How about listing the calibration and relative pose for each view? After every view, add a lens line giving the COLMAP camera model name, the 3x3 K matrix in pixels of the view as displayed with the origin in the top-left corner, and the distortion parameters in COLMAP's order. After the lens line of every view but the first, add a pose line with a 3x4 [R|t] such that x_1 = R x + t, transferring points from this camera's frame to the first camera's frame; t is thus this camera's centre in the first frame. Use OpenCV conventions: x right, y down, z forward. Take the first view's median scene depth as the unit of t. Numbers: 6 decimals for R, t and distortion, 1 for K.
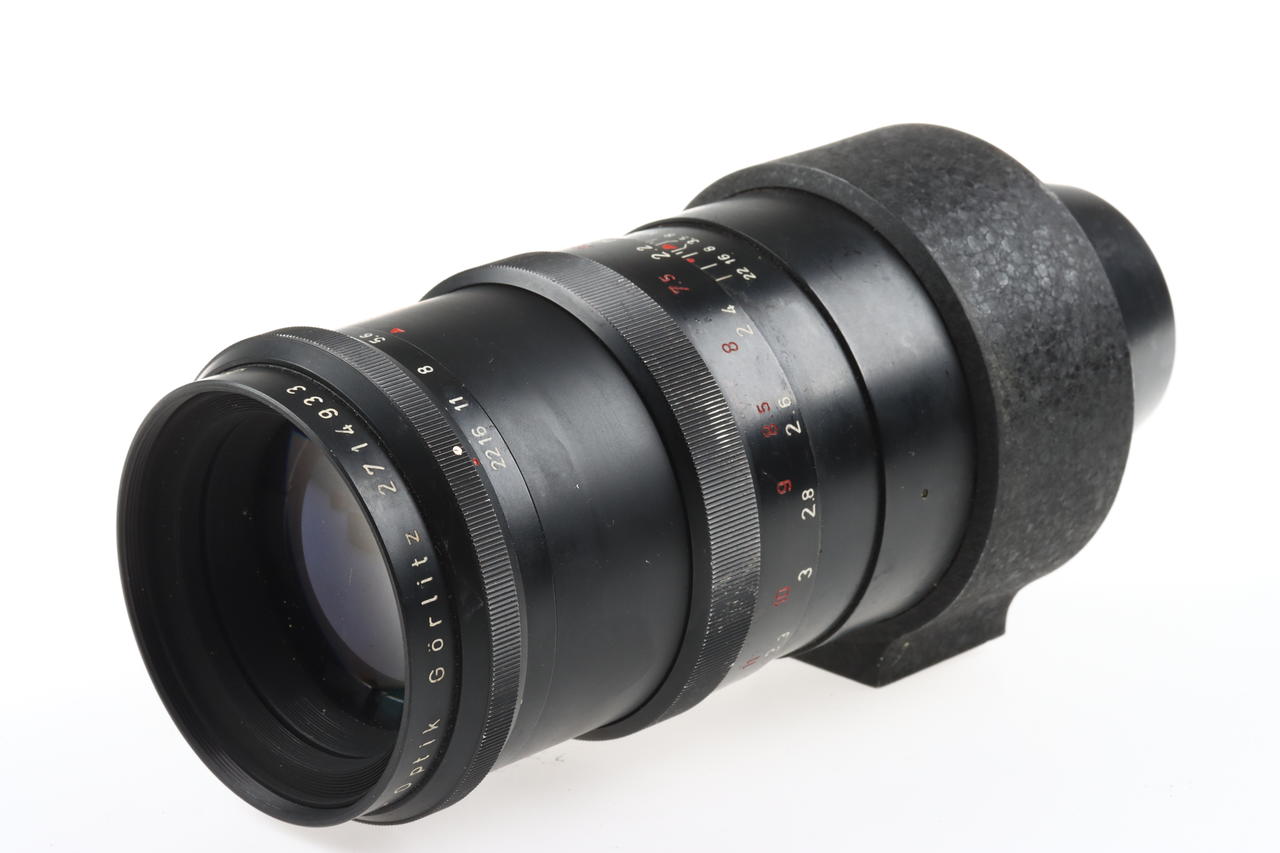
lens RADIAL K [[3638.4, 0, 643.8], [0, 3638.4, 425.3], [0, 0, 1]] dist [-0.125897, 0.000000]
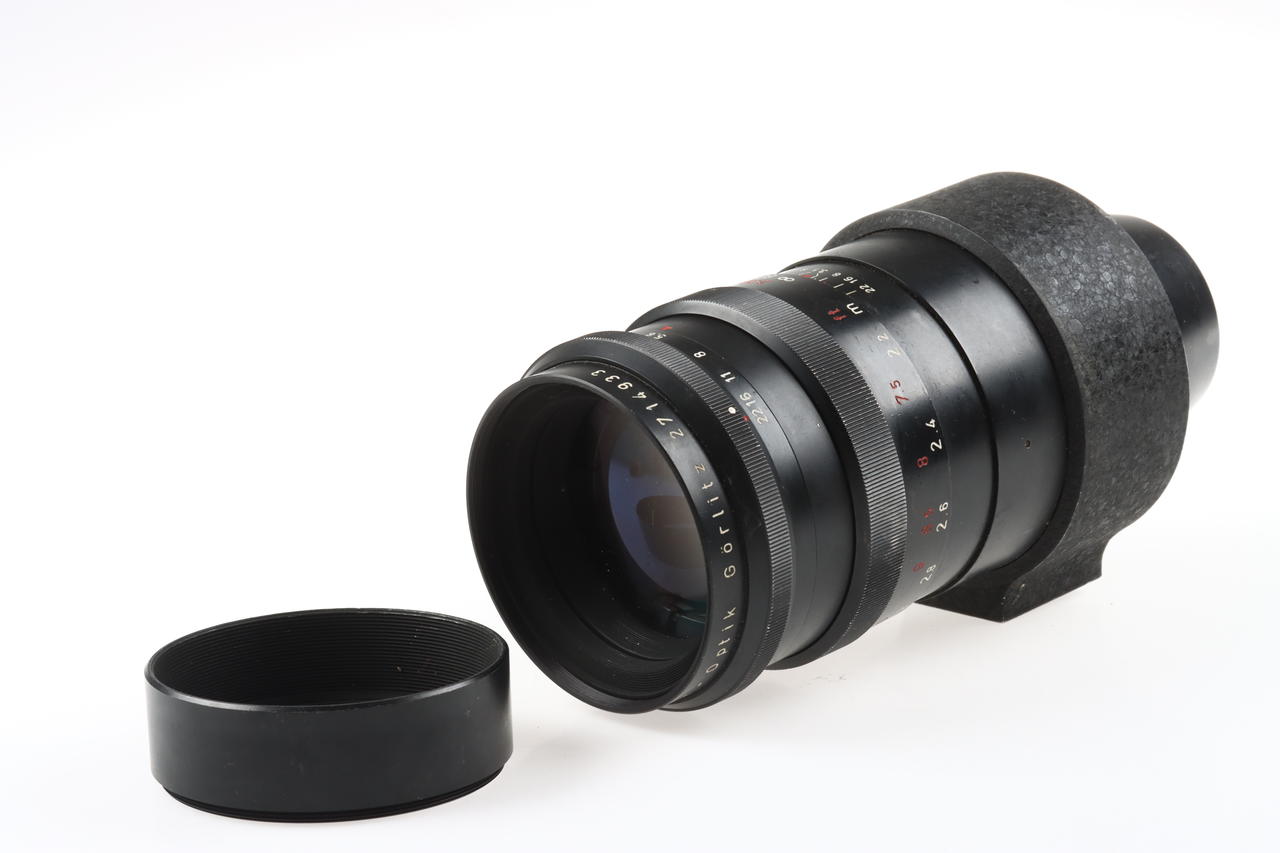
lens RADIAL K [[3638.4, 0, 637.1], [0, 3638.4, 428.5], [0, 0, 1]] dist [-0.125897, 0.000000]
pose [[0.996825, -0.076261, -0.022886, -0.028224], [0.075190, 0.996176, -0.044495, 0.053489], [0.026192, 0.042633, 0.998747, -0.262105]]
